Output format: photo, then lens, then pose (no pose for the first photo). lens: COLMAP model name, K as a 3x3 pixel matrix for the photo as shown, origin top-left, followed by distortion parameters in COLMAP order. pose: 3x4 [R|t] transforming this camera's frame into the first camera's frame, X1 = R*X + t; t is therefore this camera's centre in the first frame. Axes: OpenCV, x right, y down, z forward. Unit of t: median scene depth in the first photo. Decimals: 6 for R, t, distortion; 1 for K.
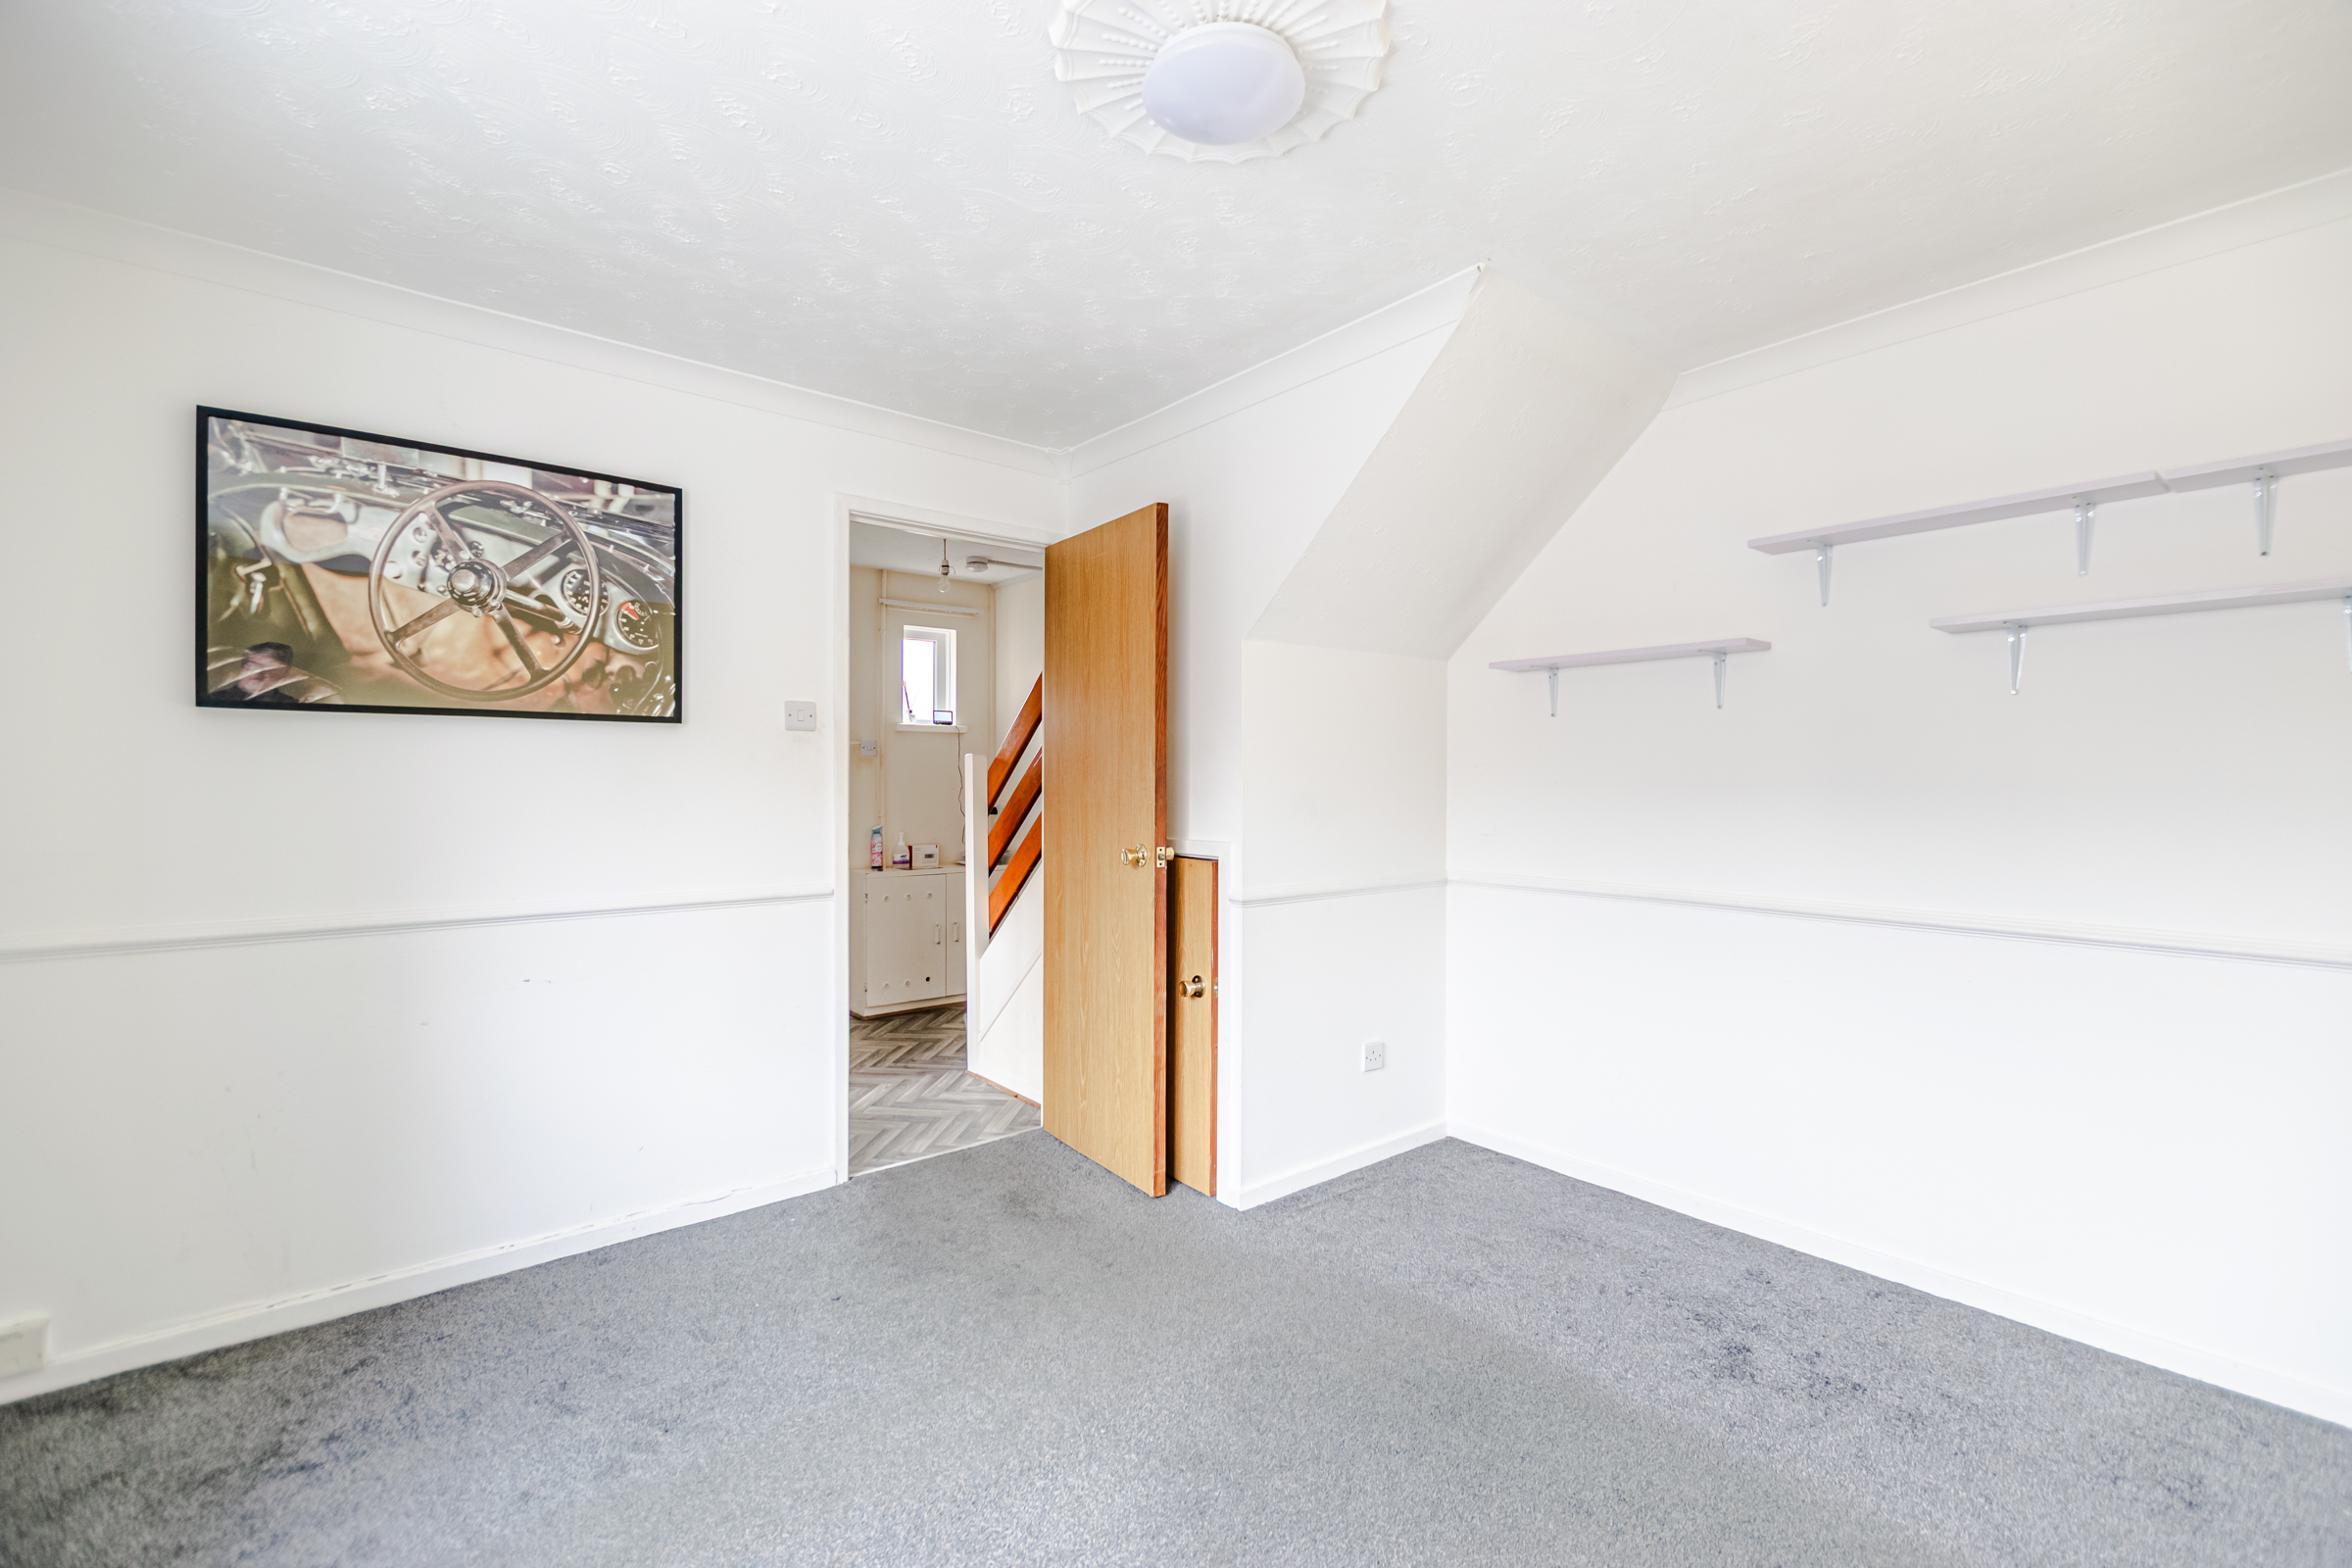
lens RADIAL K [[1013.9, 0, 1176.0], [0, 1013.9, 784.0], [0, 0, 1]] dist [-0.001474, -0.000457]
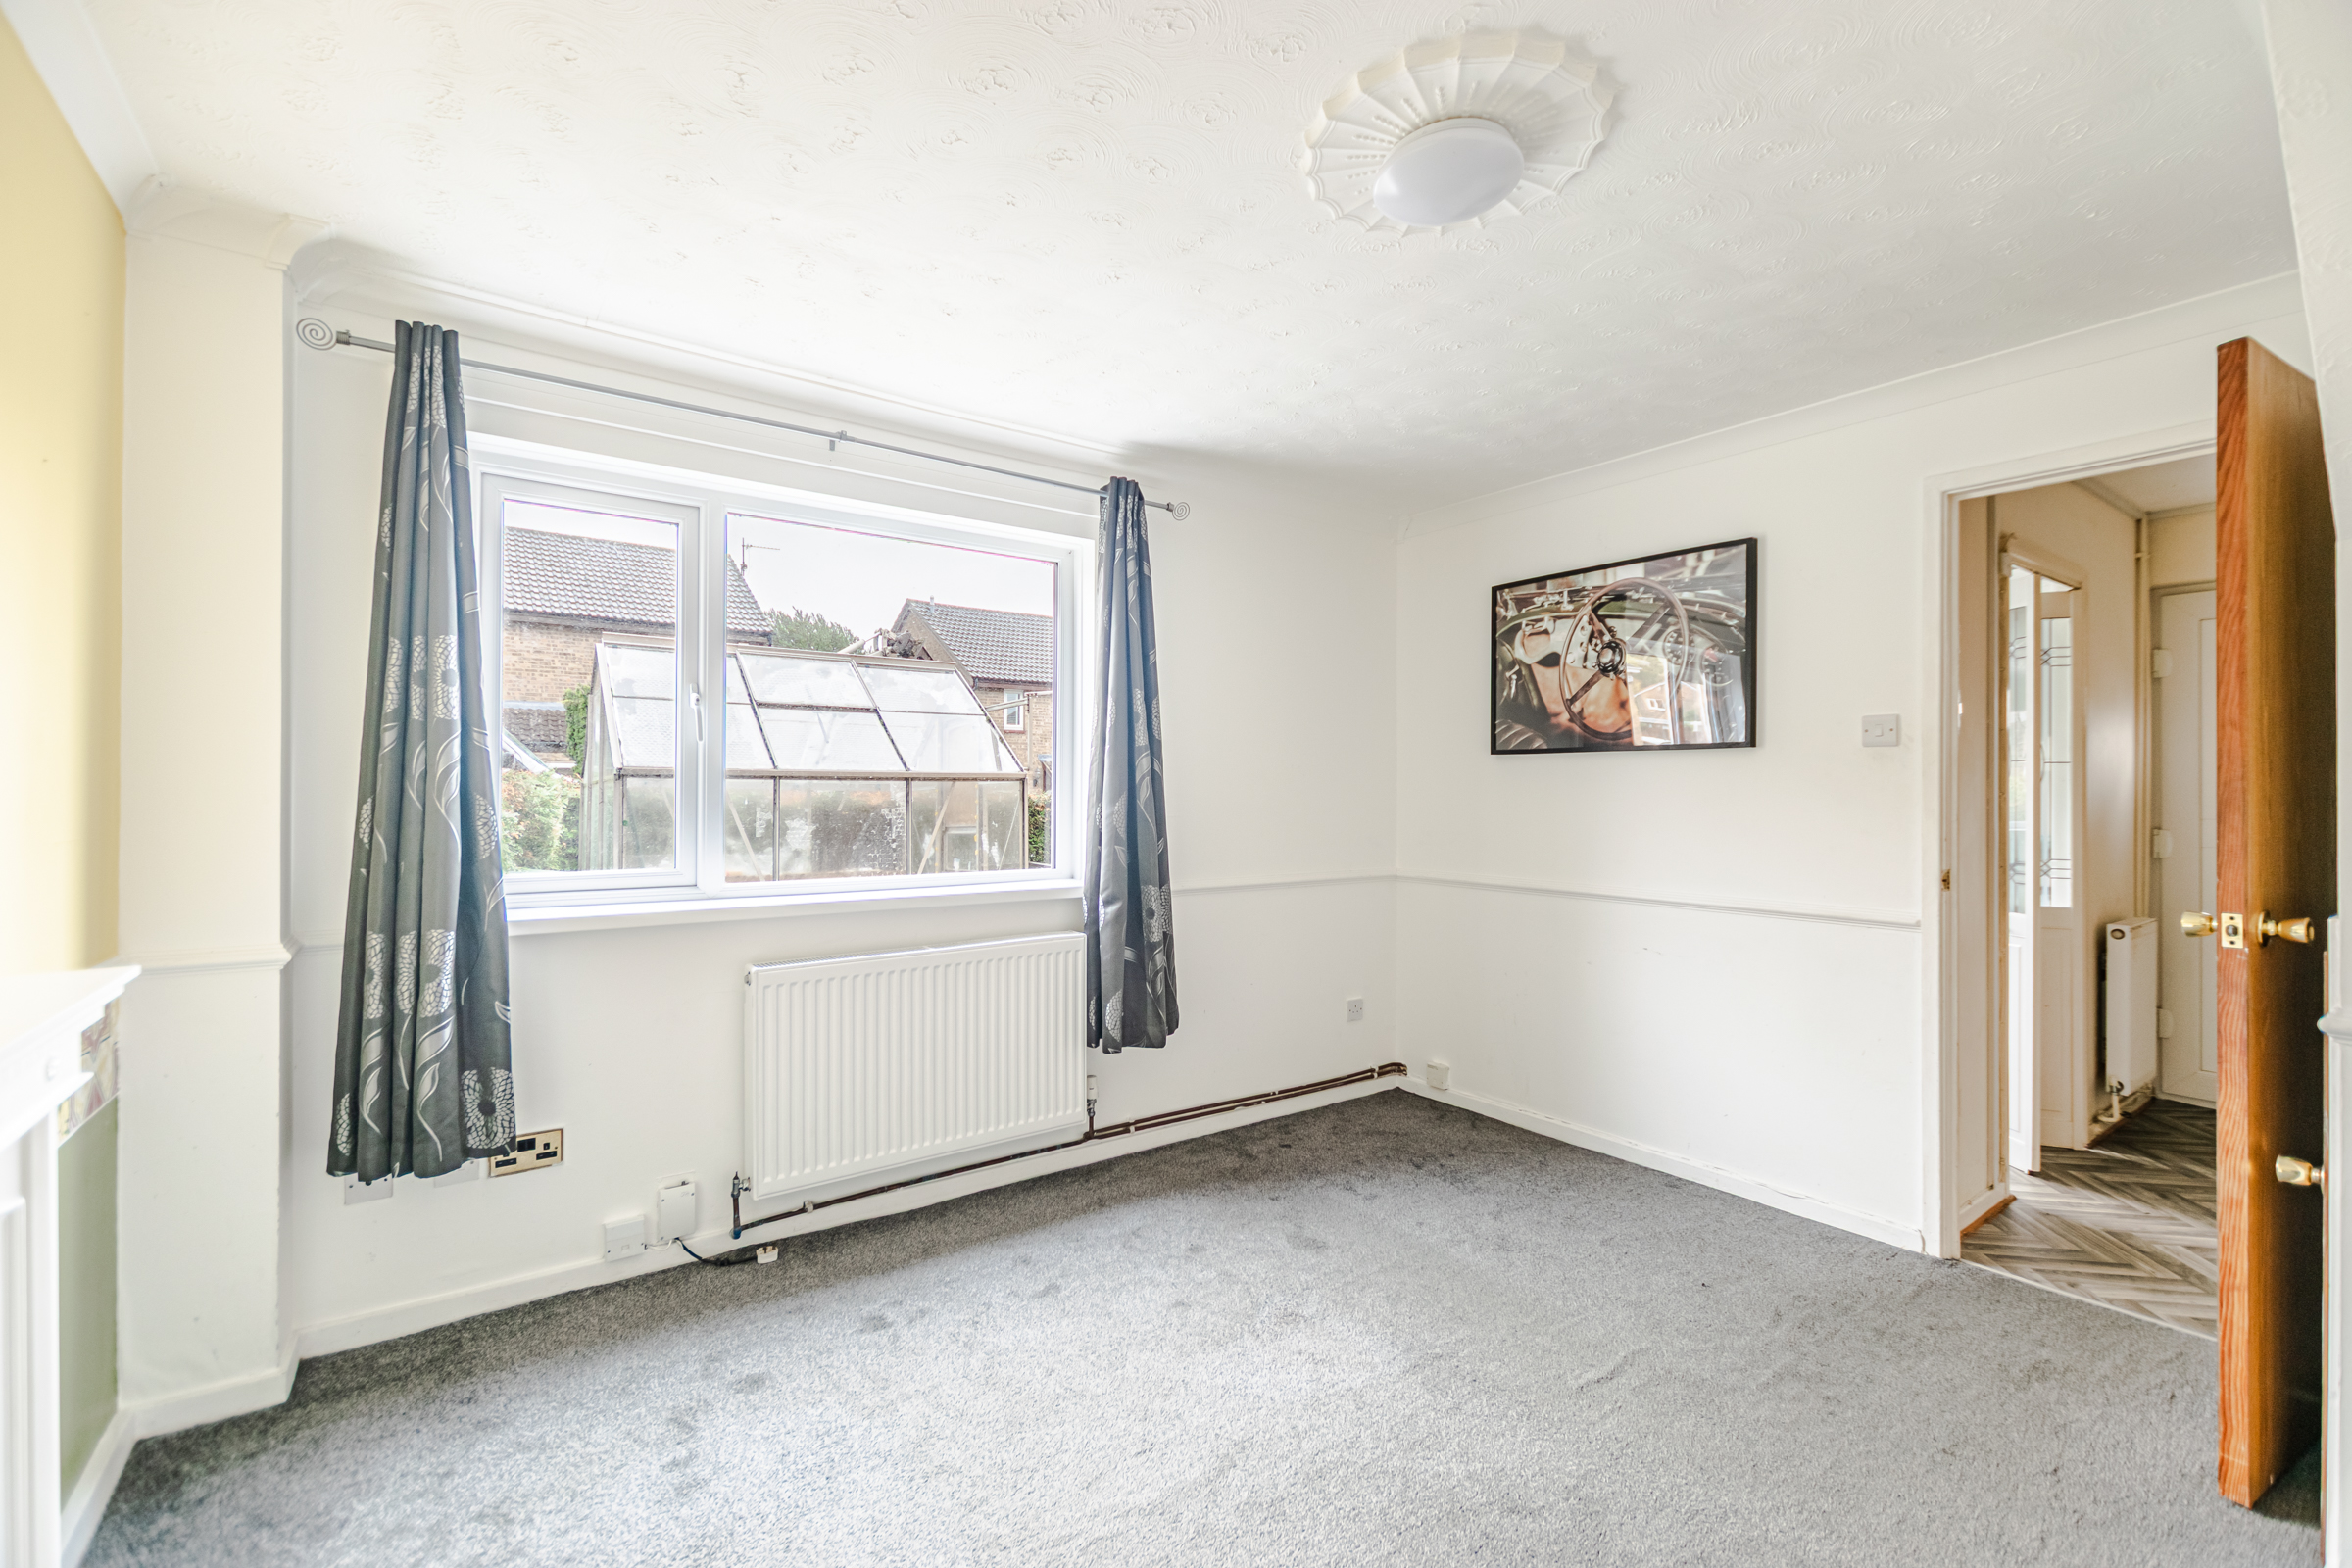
lens RADIAL K [[1013.9, 0, 1176.0], [0, 1013.9, 784.0], [0, 0, 1]] dist [-0.001474, -0.000457]
pose [[-0.079478, -0.008850, -0.996797, 0.770038], [-0.010347, 0.999914, -0.008053, -0.003869], [0.996783, 0.009674, -0.079563, 0.521743]]
